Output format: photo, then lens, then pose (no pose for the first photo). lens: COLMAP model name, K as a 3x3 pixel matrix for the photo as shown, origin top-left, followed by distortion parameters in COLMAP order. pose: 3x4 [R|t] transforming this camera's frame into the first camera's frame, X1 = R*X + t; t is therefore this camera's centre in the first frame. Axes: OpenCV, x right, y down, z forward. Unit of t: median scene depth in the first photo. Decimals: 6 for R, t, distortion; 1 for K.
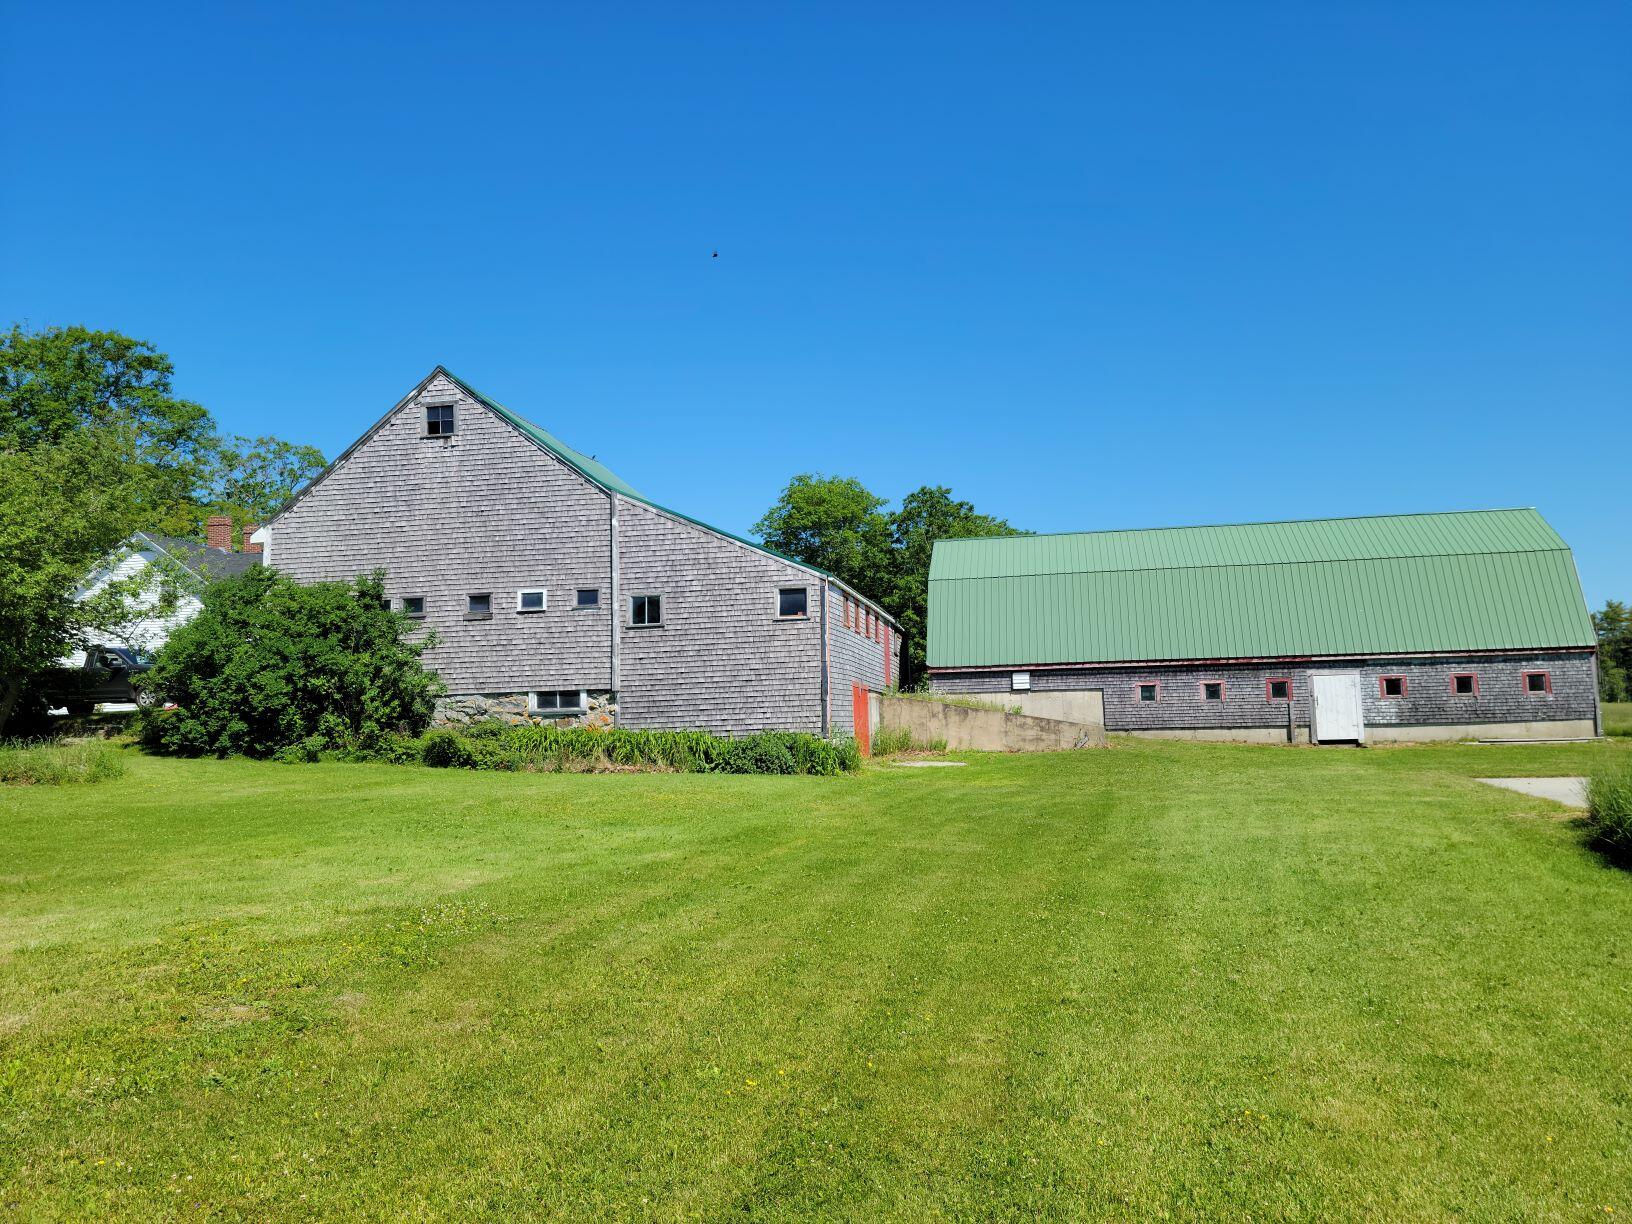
lens RADIAL K [[1292.2, 0, 816.0], [0, 1292.2, 612.0], [0, 0, 1]] dist [0.004555, 0.004403]
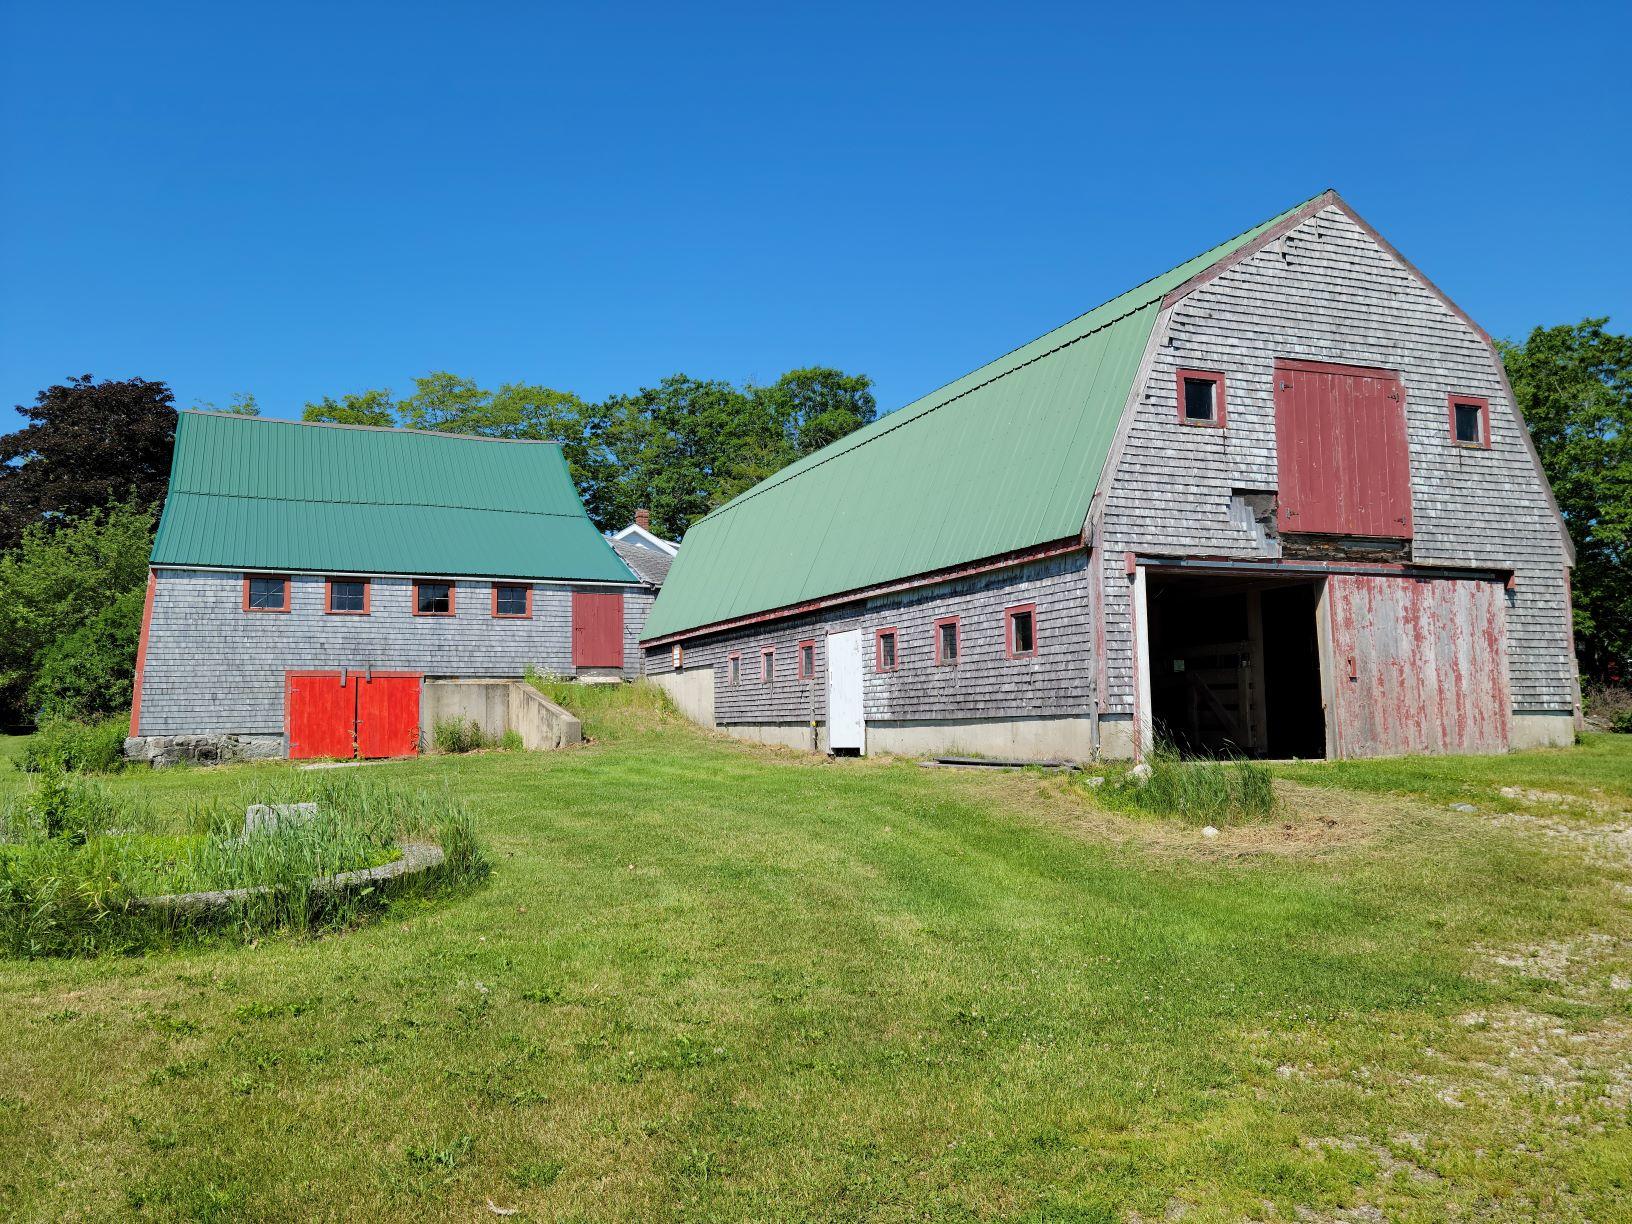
lens RADIAL K [[1284.3, 0, 816.0], [0, 1284.3, 612.0], [0, 0, 1]] dist [0.121432, -0.121099]
pose [[0.547859, -0.056143, -0.834685, 0.995663], [0.080275, 0.996669, -0.014348, 0.055083], [0.832711, -0.059144, 0.550541, 0.801859]]
